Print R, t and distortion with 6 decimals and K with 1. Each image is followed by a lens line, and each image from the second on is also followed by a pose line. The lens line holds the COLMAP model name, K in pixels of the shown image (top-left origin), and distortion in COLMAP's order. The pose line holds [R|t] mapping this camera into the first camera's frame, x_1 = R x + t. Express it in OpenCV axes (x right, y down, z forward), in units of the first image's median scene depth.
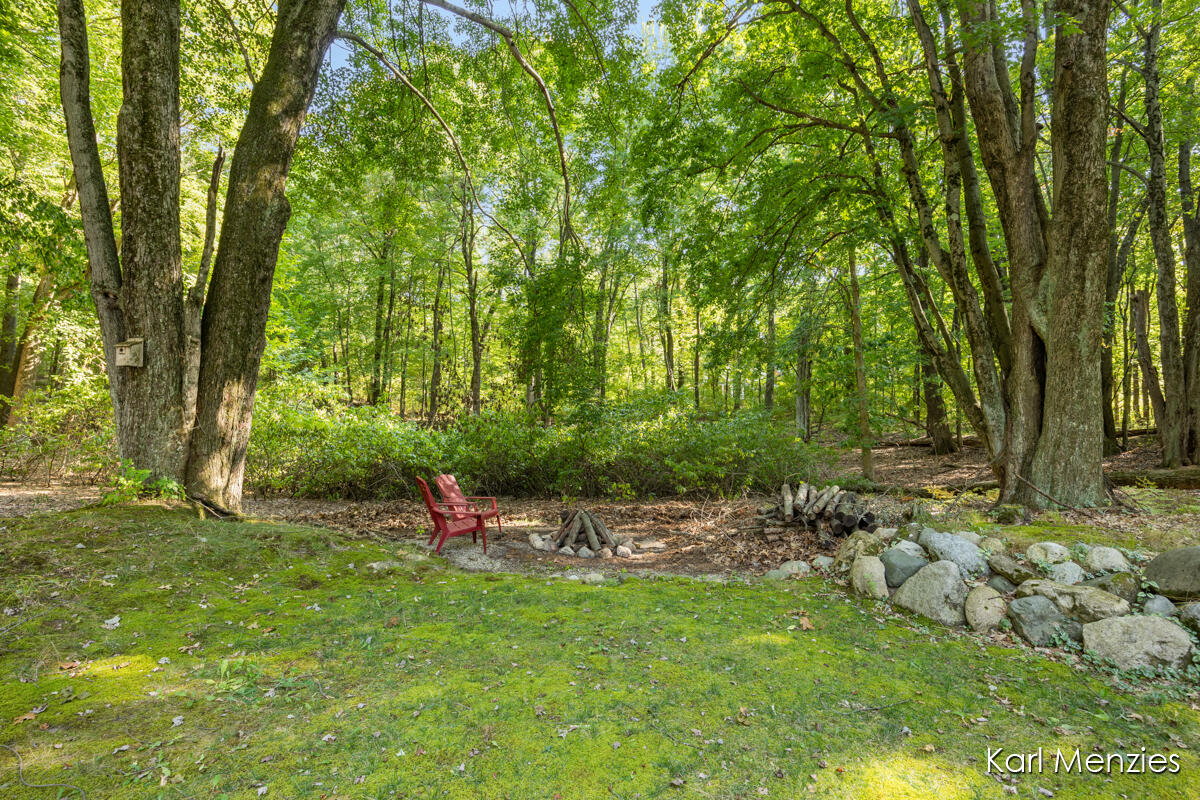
lens RADIAL K [[598.3, 0, 600.0], [0, 598.3, 400.0], [0, 0, 1]] dist [-0.021265, 0.000009]
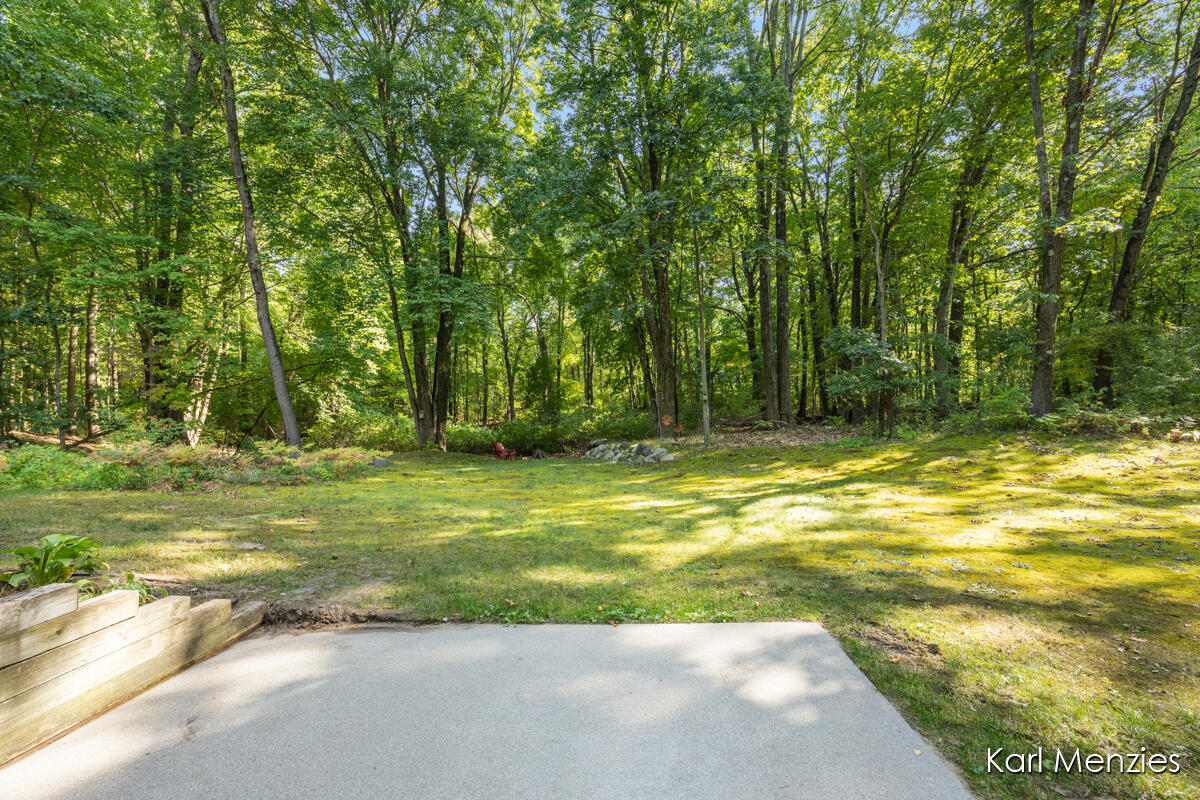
lens RADIAL K [[480.3, 0, 600.0], [0, 480.3, 400.0], [0, 0, 1]] dist [0.000102, 0.000000]
pose [[0.997193, -0.068836, -0.029440, 0.067739], [0.068934, 0.997619, 0.002303, -0.012731], [0.029211, -0.004326, 0.999564, -0.282400]]
